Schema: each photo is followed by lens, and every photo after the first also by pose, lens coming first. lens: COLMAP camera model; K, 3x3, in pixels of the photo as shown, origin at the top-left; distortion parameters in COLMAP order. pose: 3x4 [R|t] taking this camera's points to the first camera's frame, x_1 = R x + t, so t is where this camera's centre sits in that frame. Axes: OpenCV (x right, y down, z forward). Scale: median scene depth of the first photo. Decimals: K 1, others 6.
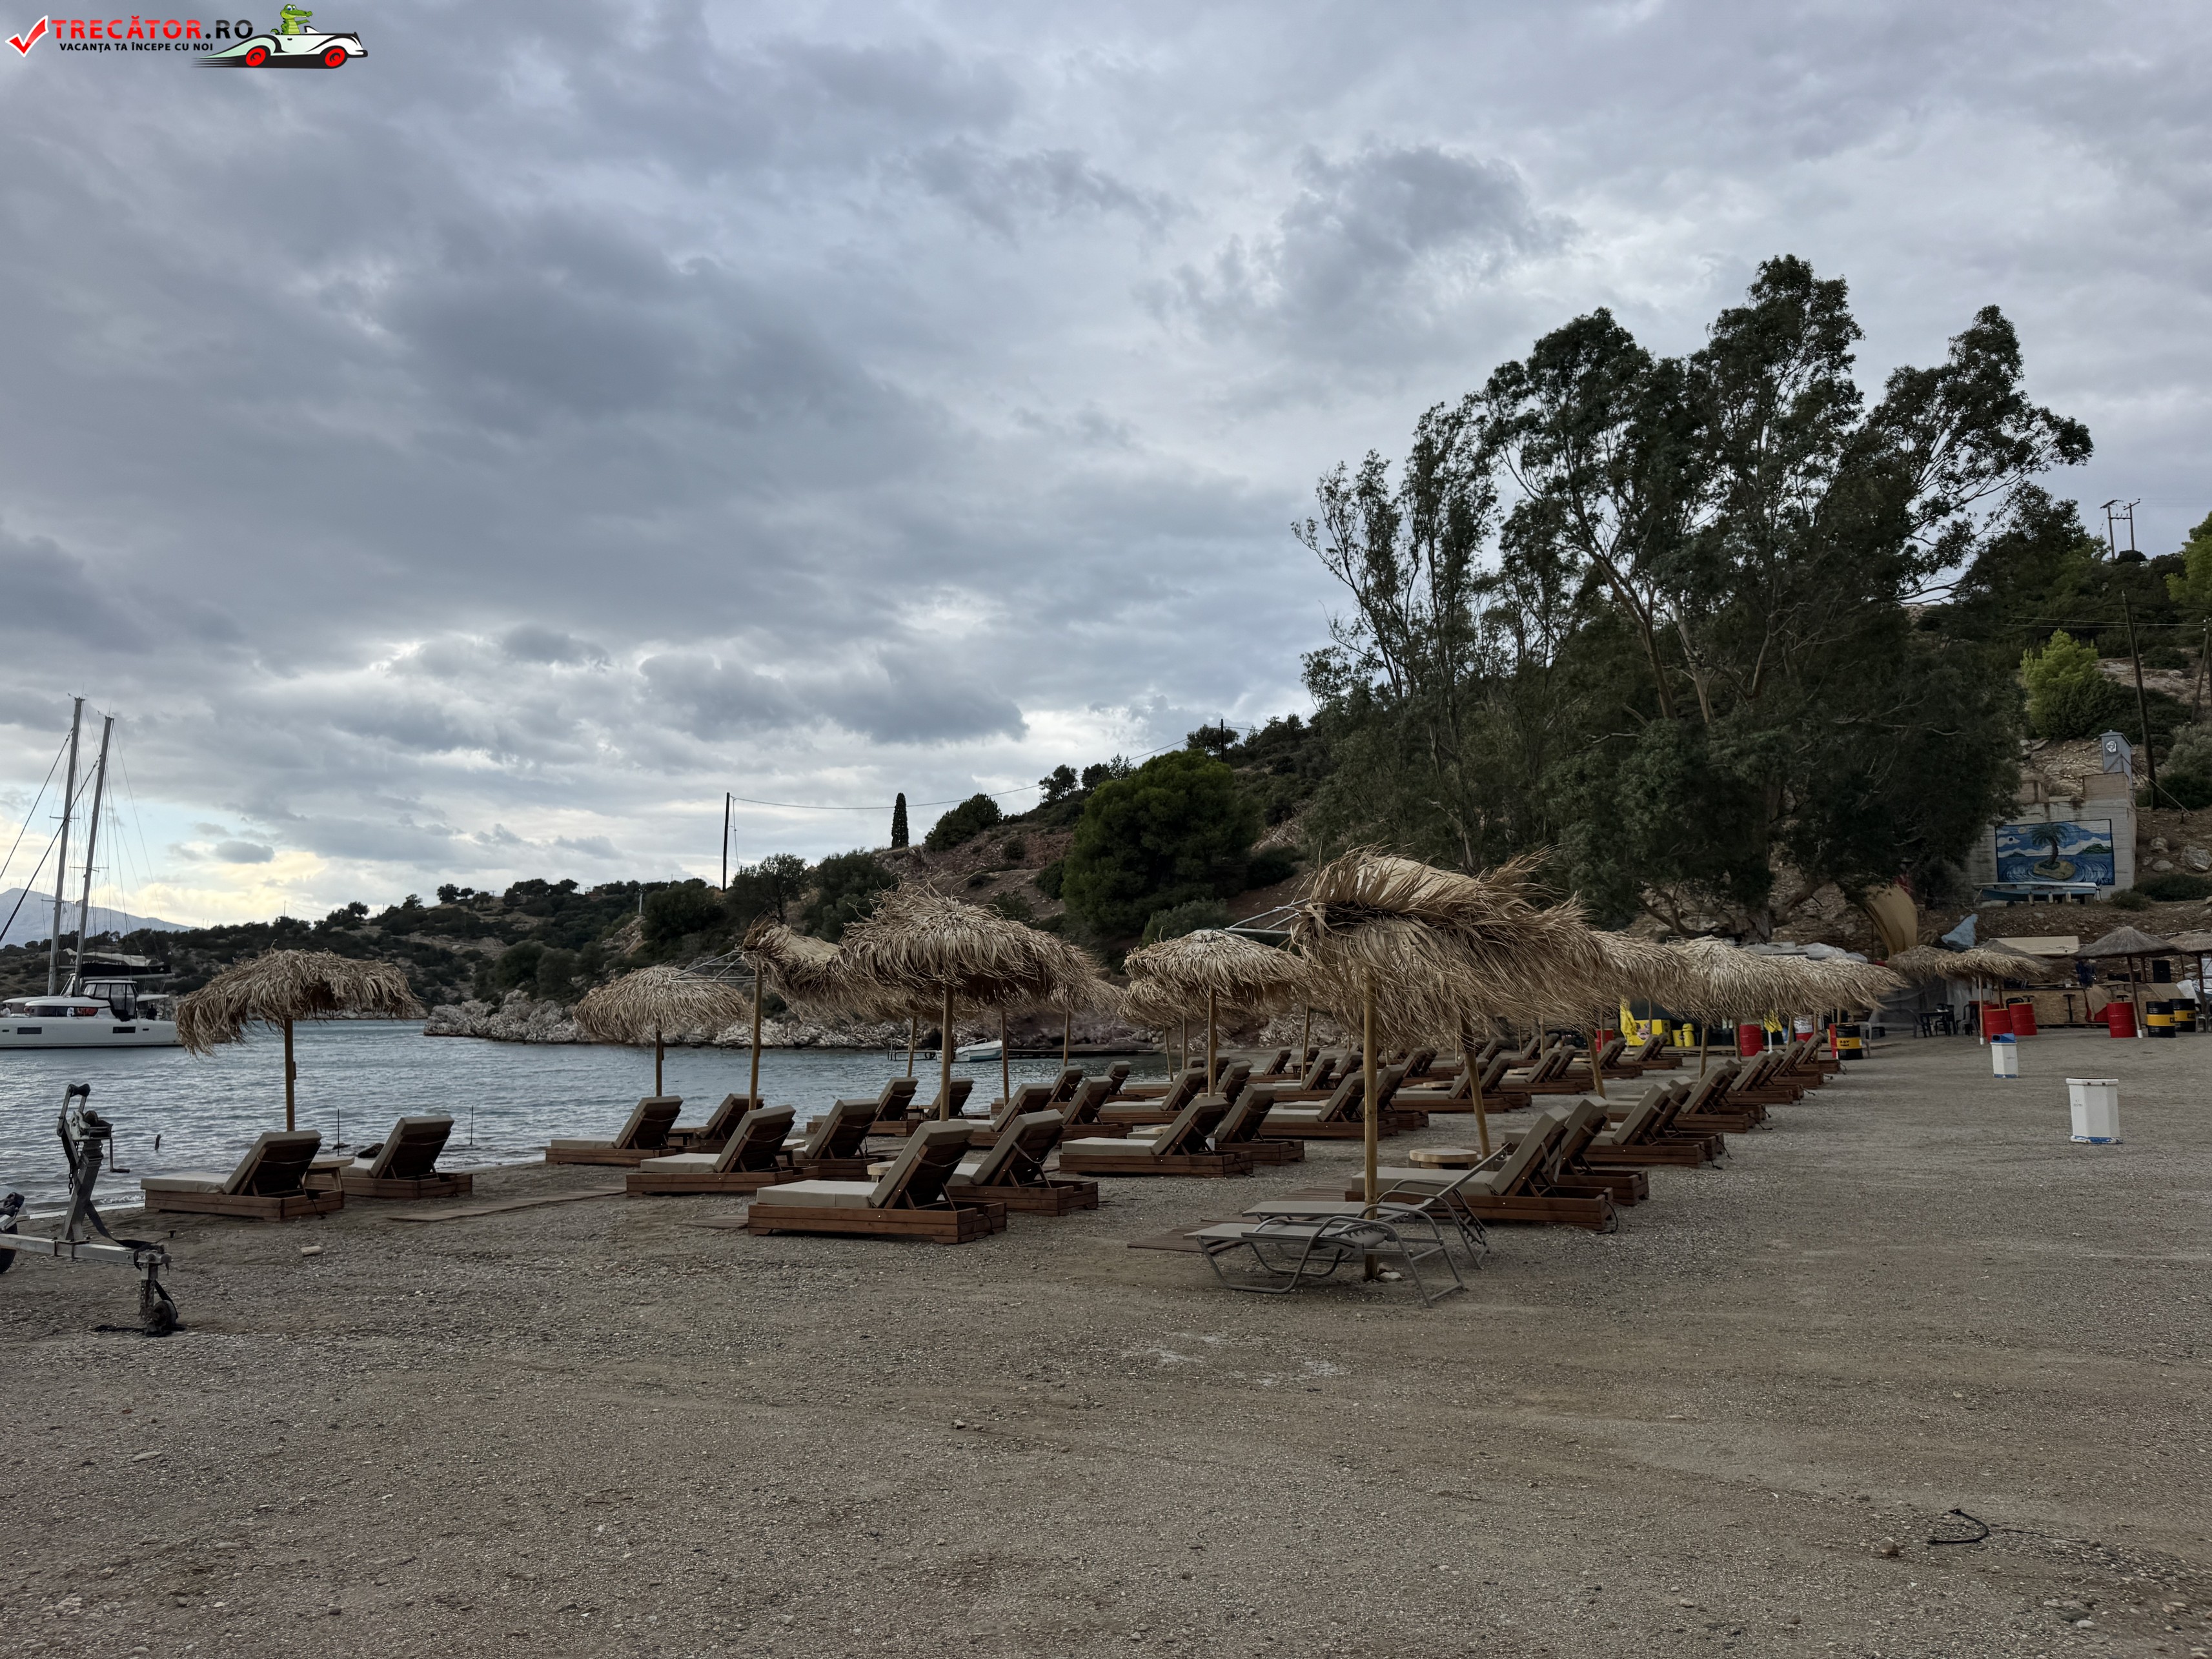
lens RADIAL K [[1528.7, 0, 1093.9], [0, 1528.7, 827.4], [0, 0, 1]] dist [0.104745, -0.127016]
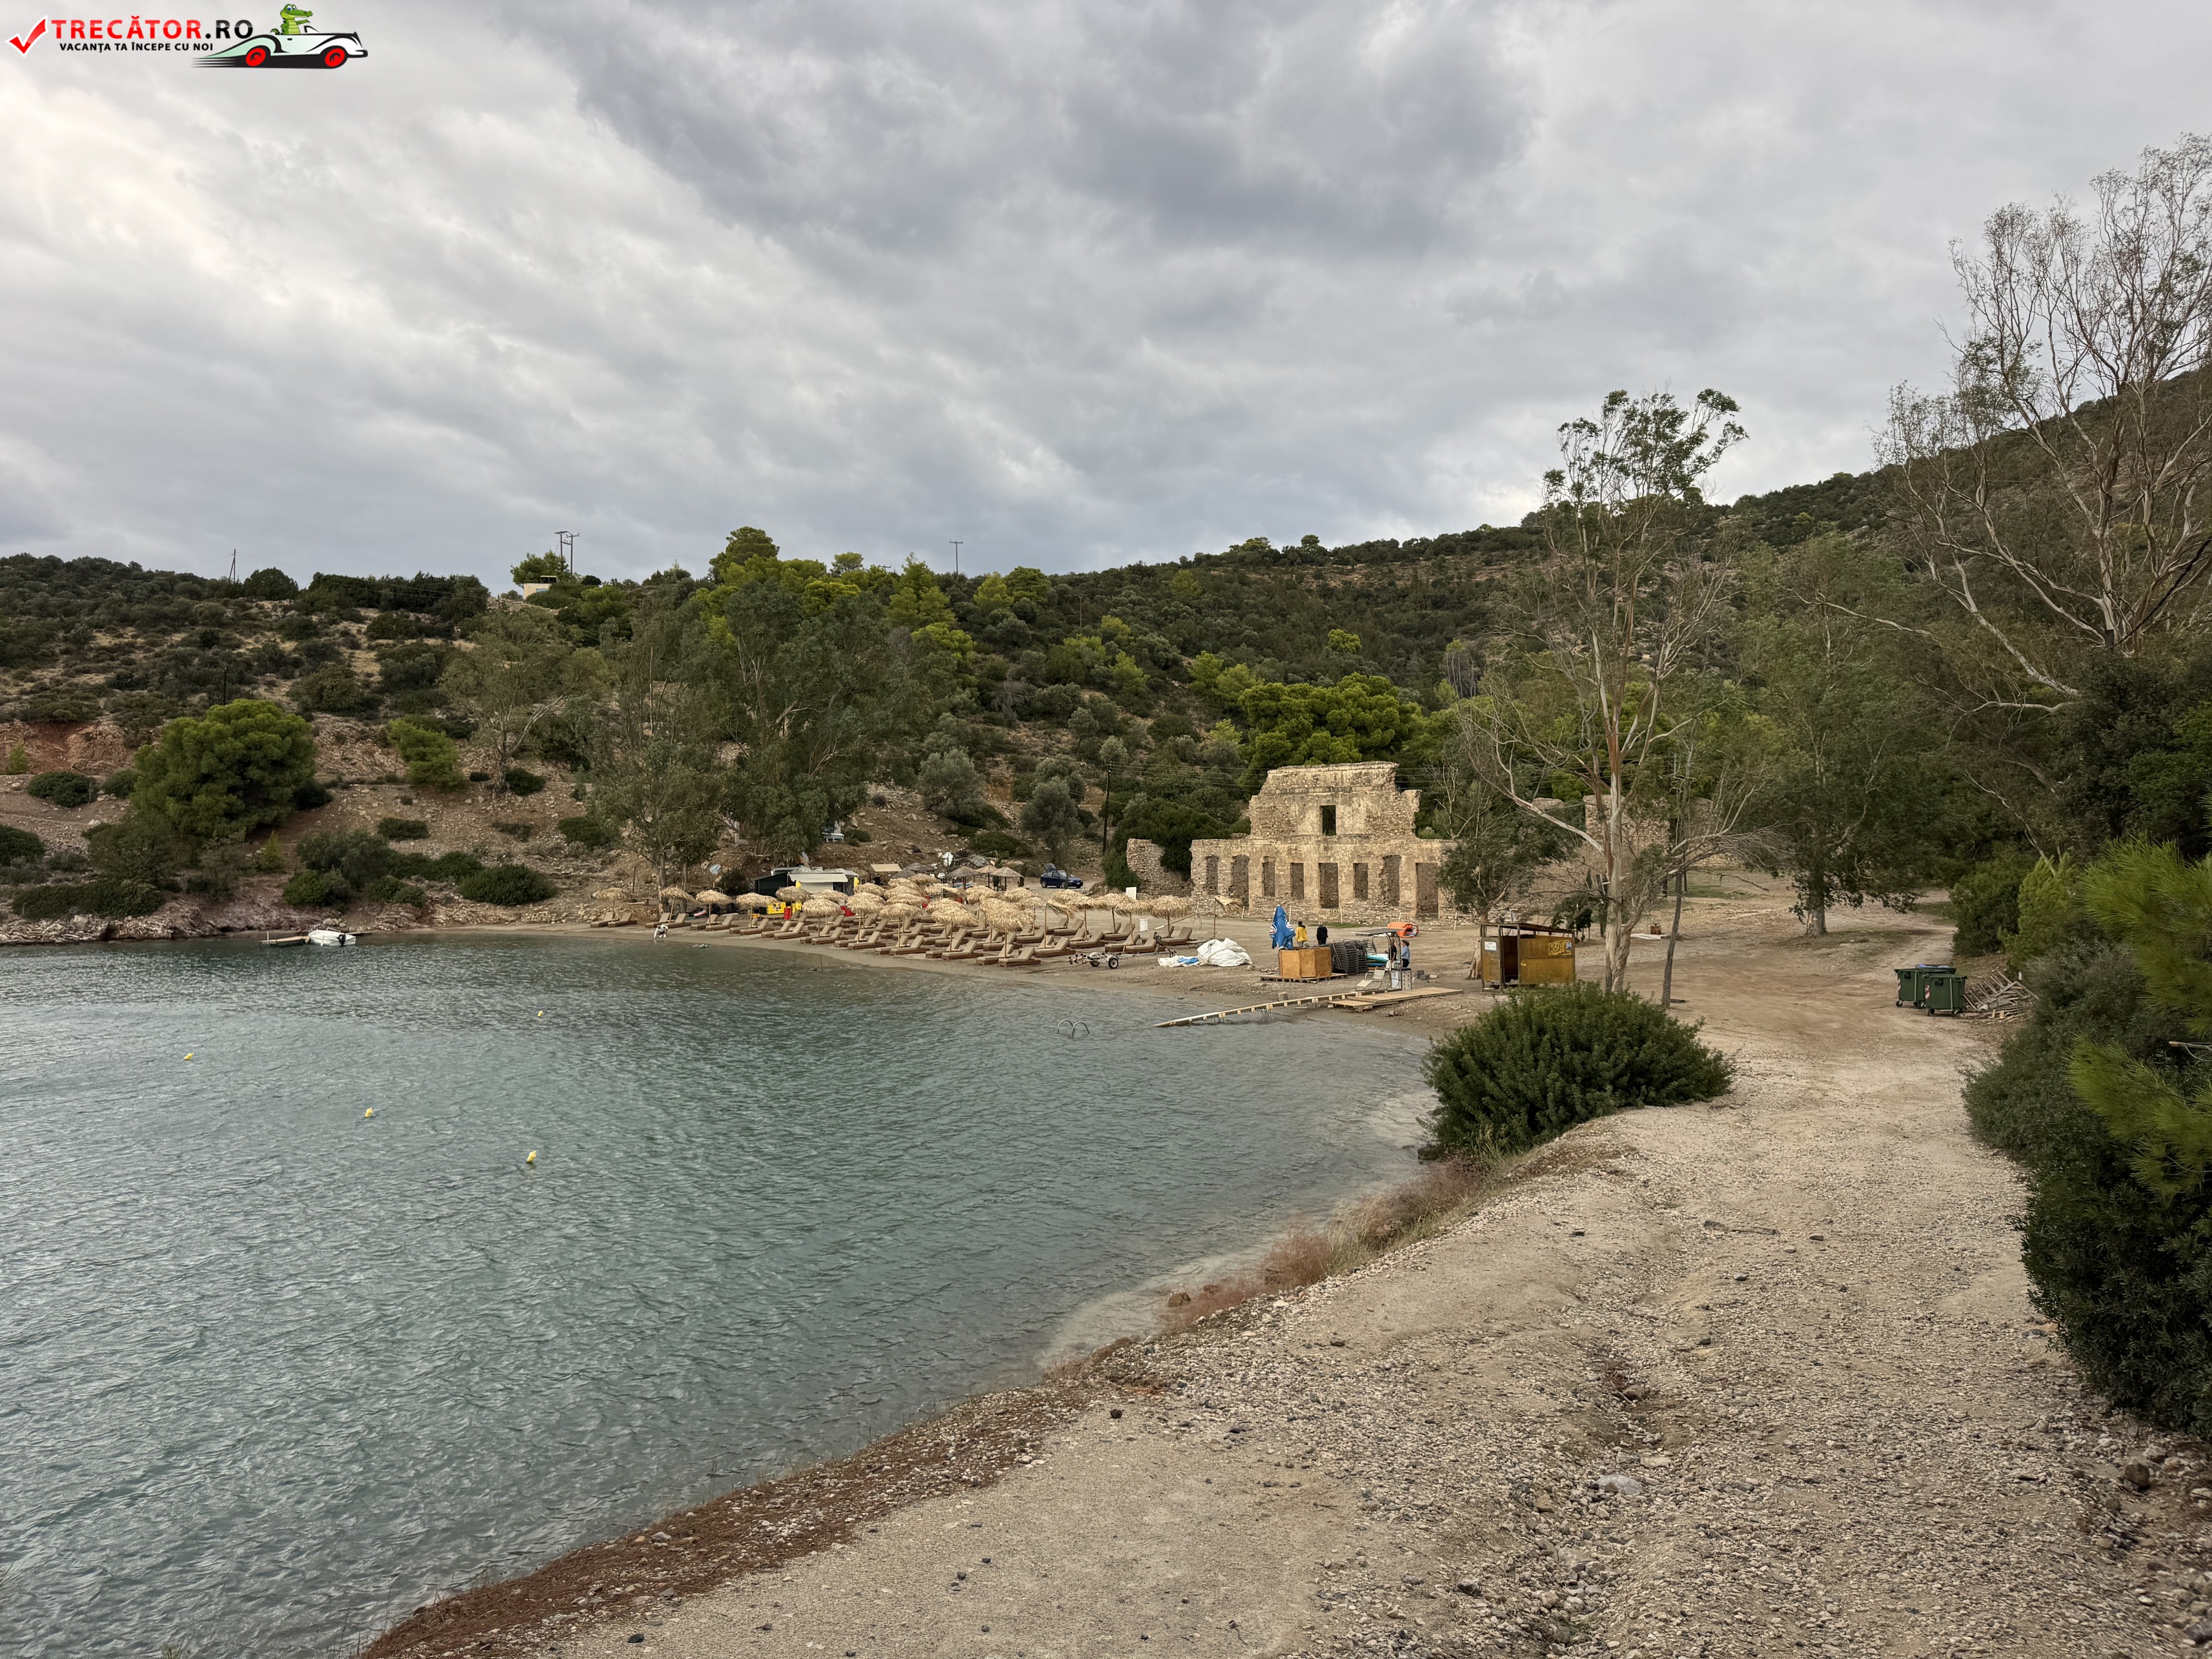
lens RADIAL K [[1550.7, 0, 1106.4], [0, 1550.7, 825.4], [0, 0, 1]] dist [0.110055, -0.140663]
pose [[0.428201, 0.008232, 0.903646, -0.658135], [-0.100250, 0.994219, 0.038447, -0.053878], [-0.898106, -0.107054, 0.426551, -0.169172]]
